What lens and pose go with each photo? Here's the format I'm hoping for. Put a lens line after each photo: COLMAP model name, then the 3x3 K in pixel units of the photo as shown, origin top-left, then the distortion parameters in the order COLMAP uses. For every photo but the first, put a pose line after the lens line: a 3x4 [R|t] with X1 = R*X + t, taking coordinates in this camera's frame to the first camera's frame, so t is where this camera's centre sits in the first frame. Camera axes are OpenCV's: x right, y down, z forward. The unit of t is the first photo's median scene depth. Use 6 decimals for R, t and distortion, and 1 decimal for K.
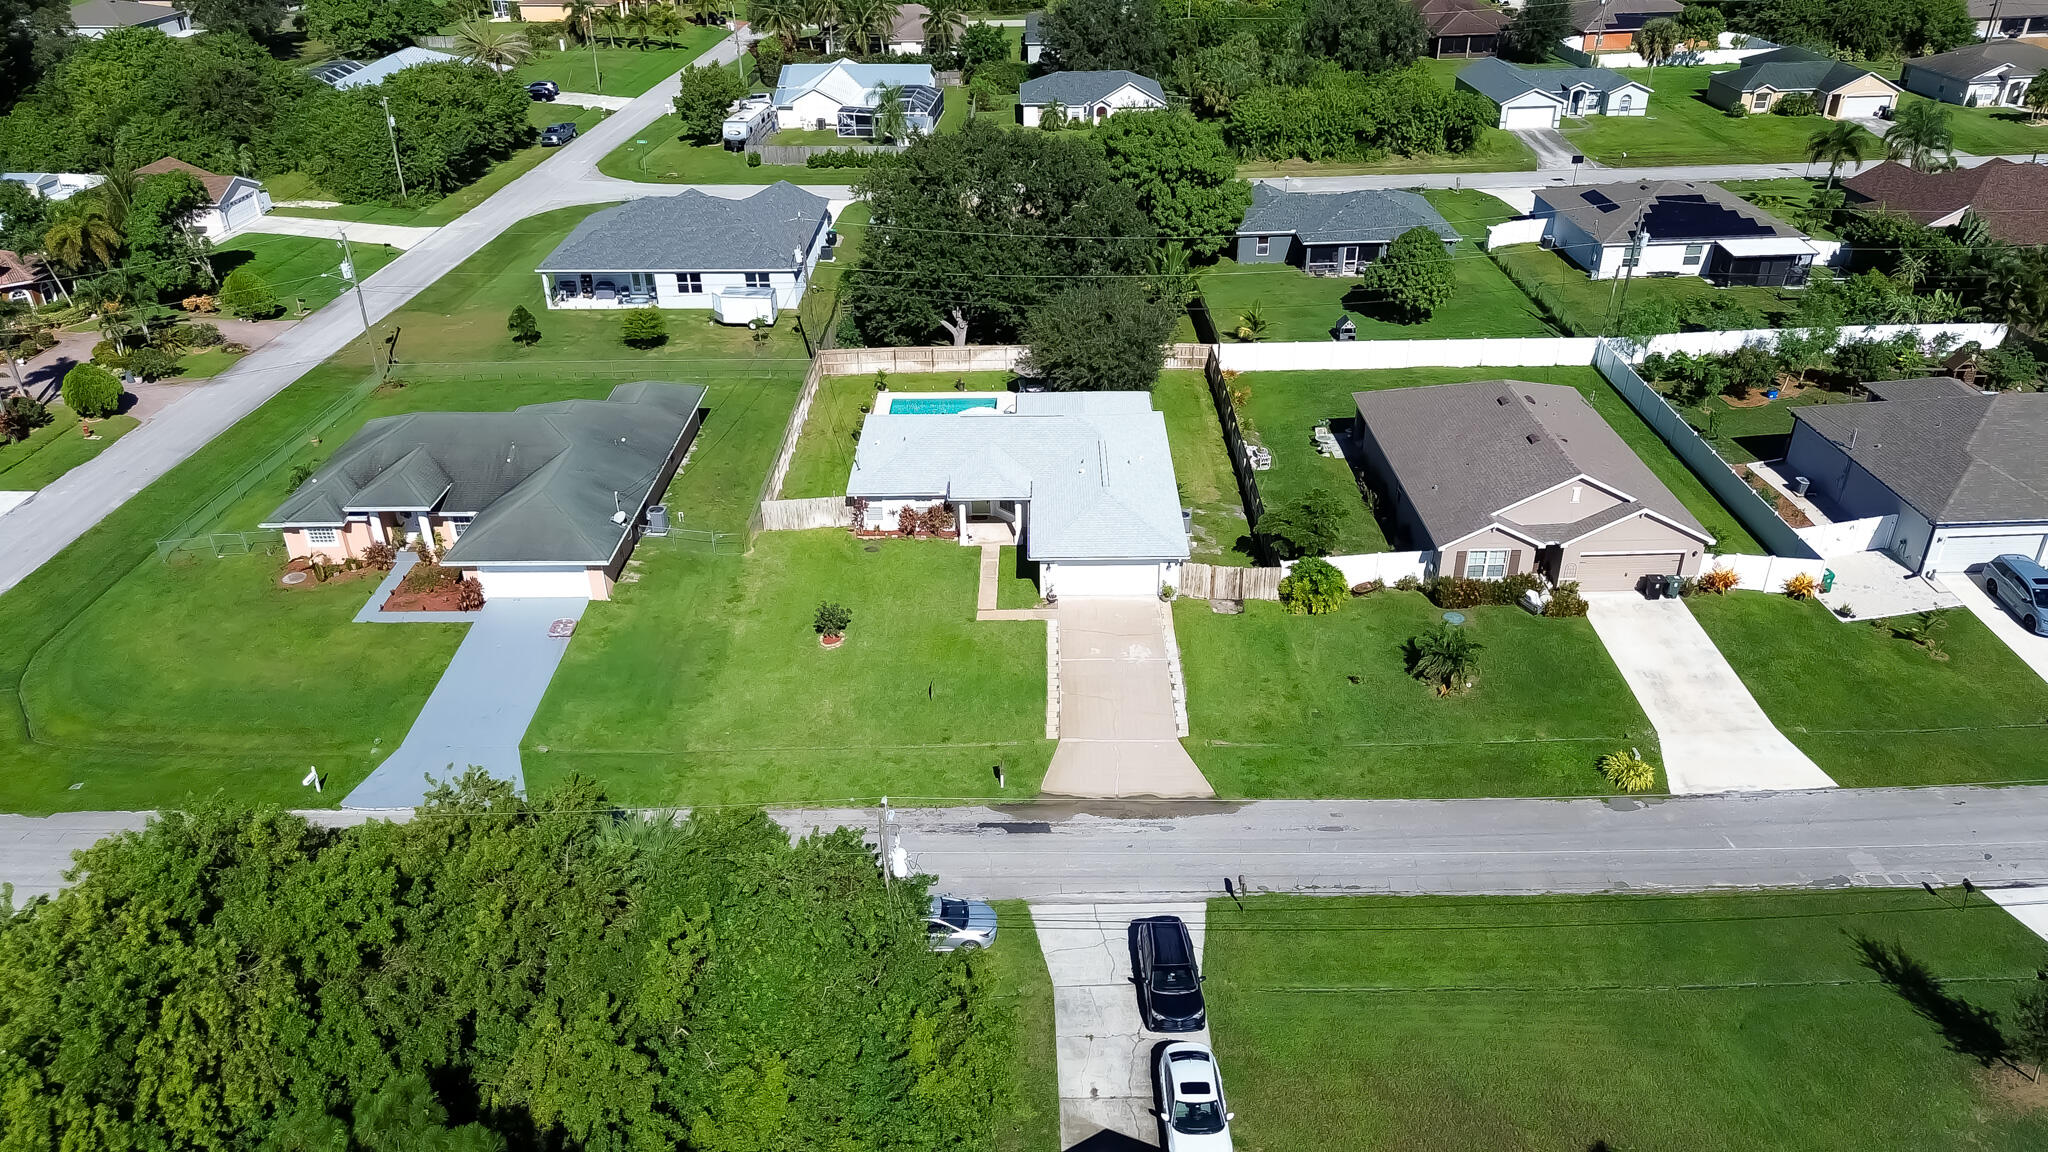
lens RADIAL K [[1455.2, 0, 1024.0], [0, 1455.2, 576.0], [0, 0, 1]] dist [-0.000486, -0.001066]
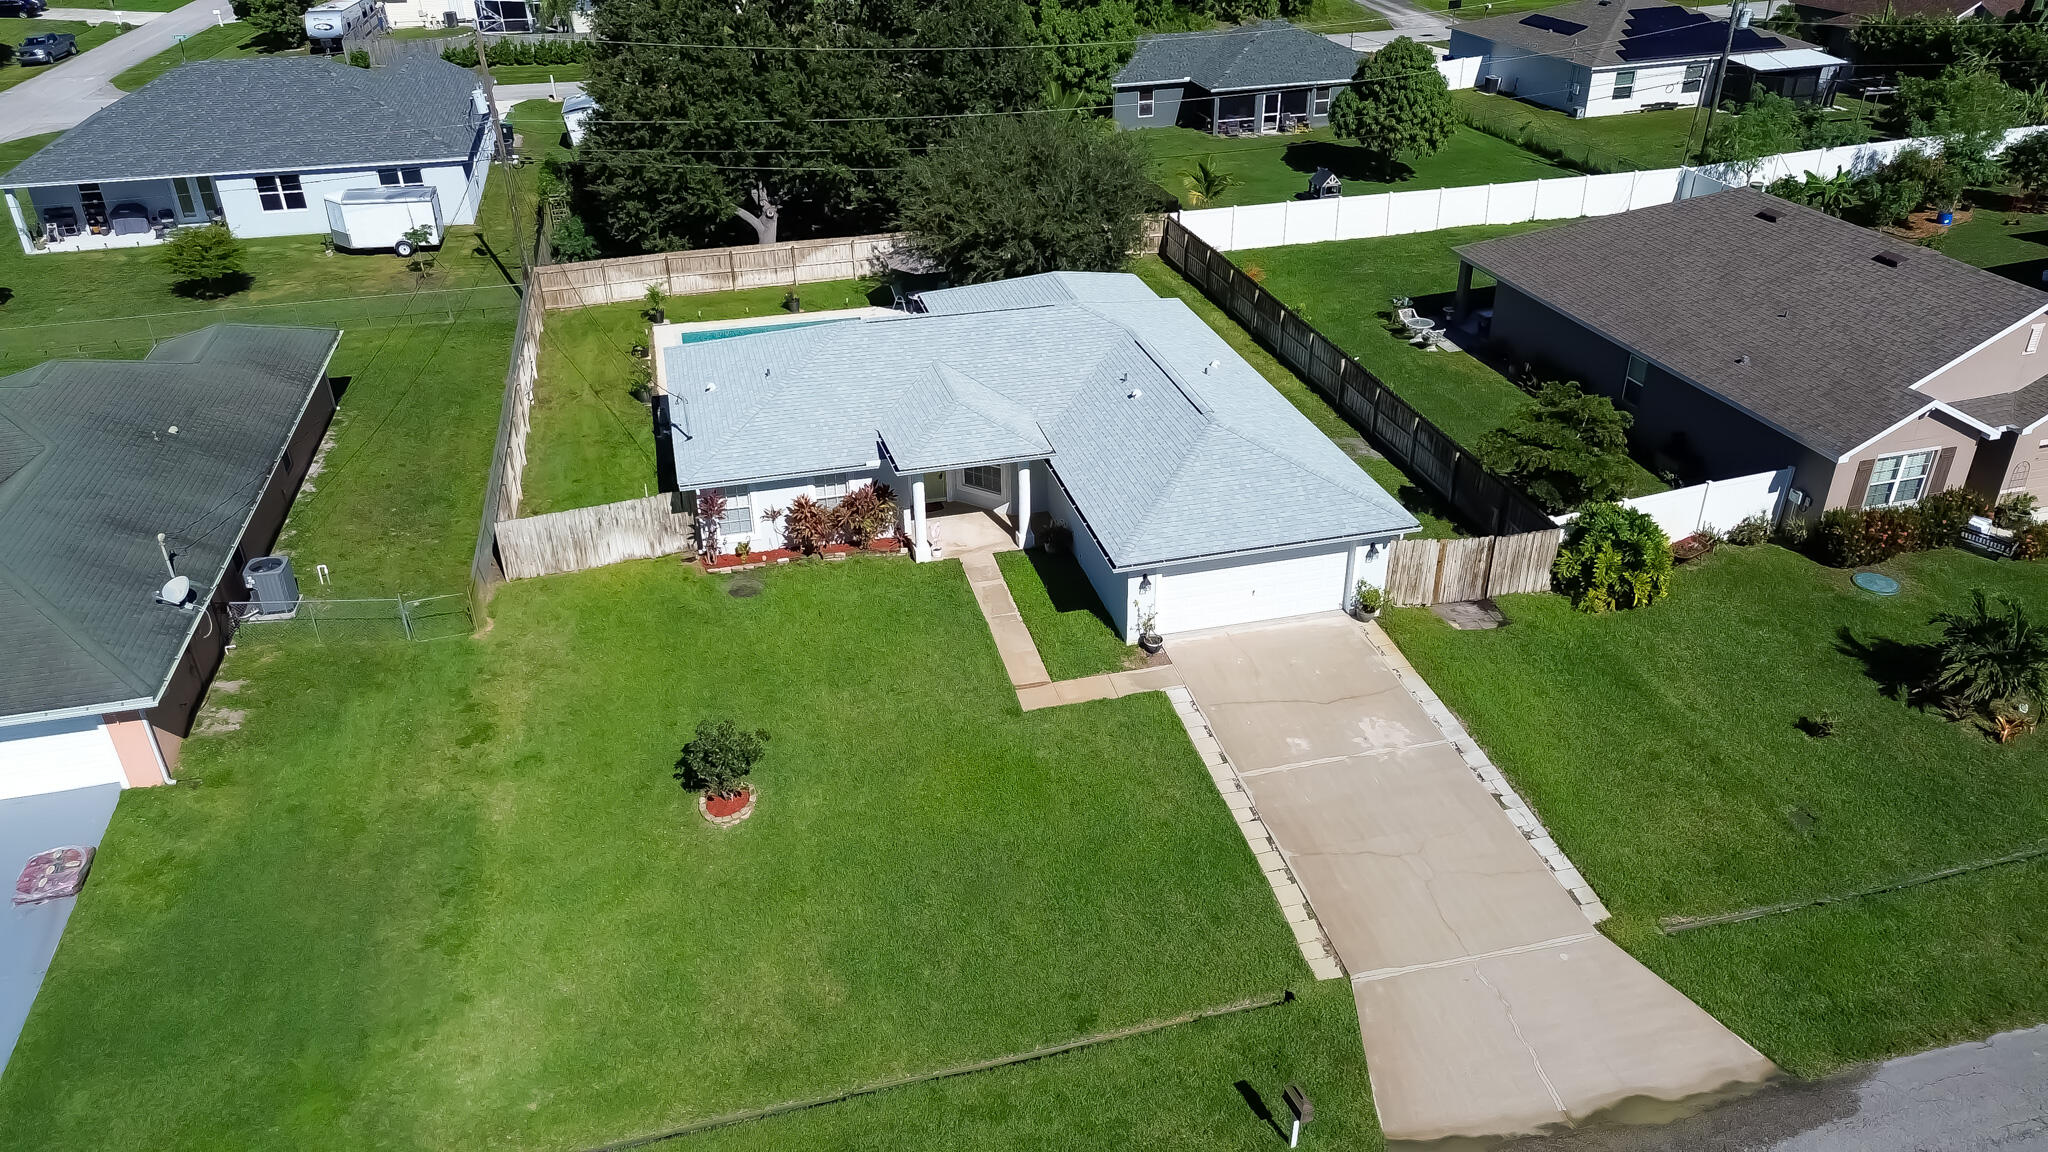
lens RADIAL K [[1455.2, 0, 1024.0], [0, 1455.2, 576.0], [0, 0, 1]] dist [-0.000486, -0.001066]
pose [[0.967130, -0.121903, 0.223157, -0.116502], [0.123083, 0.992359, 0.008668, -0.015366], [-0.222508, 0.019084, 0.974744, 0.469669]]
